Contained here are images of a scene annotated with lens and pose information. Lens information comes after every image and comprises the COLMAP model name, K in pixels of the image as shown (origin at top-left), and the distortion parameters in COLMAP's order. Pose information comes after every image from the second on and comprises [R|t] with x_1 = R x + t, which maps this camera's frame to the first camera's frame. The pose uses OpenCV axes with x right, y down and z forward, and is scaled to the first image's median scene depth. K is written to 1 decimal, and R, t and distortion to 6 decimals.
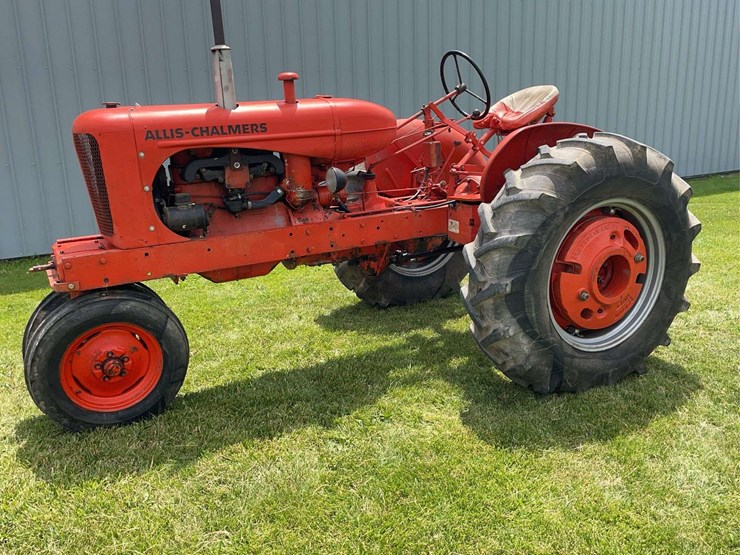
lens RADIAL K [[676.5, 0, 370.8], [0, 676.5, 275.5], [0, 0, 1]] dist [0.095376, -0.138150]
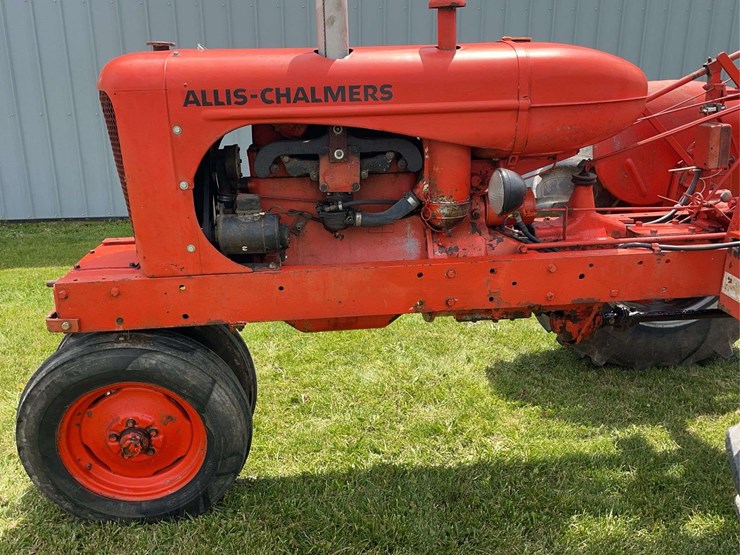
lens RADIAL K [[676.5, 0, 370.8], [0, 676.5, 275.5], [0, 0, 1]] dist [0.095376, -0.138150]
pose [[0.928137, 0.139521, -0.345102, 0.047608], [-0.115037, 0.989226, 0.090546, -0.111264], [0.354017, -0.044340, 0.934187, 0.439206]]
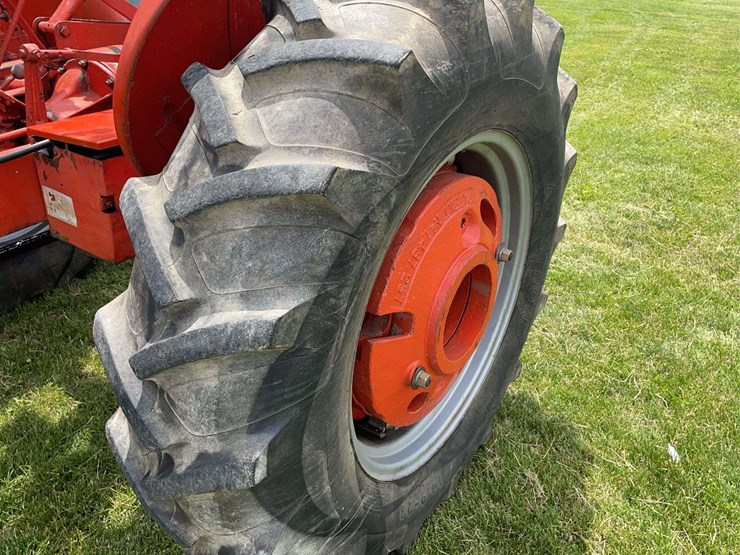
lens RADIAL K [[676.5, 0, 370.8], [0, 676.5, 275.5], [0, 0, 1]] dist [0.095376, -0.138150]
pose [[0.881589, -0.180477, 0.436153, 0.114362], [0.070028, 0.963800, 0.257267, -0.137638], [-0.466795, -0.196261, 0.862313, 0.656571]]
